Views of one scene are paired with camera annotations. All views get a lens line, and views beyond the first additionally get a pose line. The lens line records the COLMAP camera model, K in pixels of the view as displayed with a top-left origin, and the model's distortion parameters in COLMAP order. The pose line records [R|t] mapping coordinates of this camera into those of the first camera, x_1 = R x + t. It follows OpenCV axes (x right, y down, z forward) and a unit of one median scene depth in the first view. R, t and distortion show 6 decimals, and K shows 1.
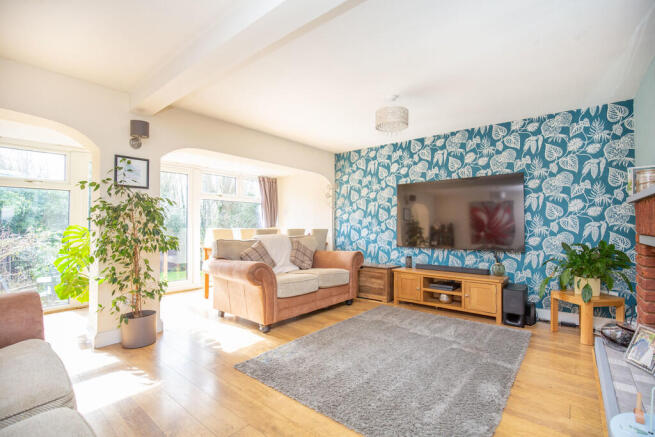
lens RADIAL K [[303.1, 0, 328.5], [0, 303.1, 220.8], [0, 0, 1]] dist [-0.019044, -0.000382]
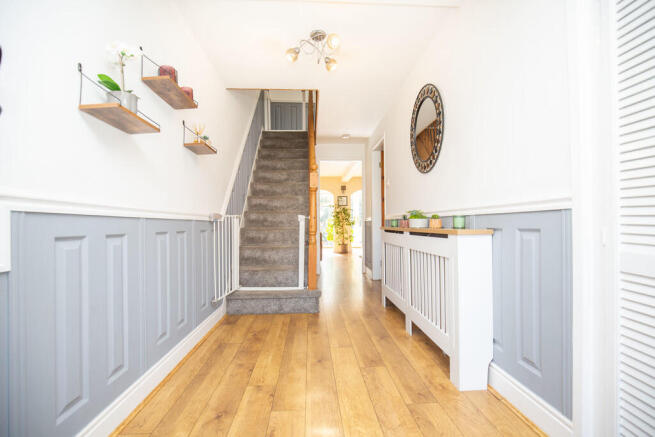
lens RADIAL K [[303.1, 0, 327.3], [0, 303.1, 219.4], [0, 0, 1]] dist [-0.019044, -0.000382]
pose [[0.676877, -0.006997, -0.736063, 1.677746], [0.012344, 0.999922, 0.001846, 0.029101], [0.735992, -0.010335, 0.676911, -1.365427]]
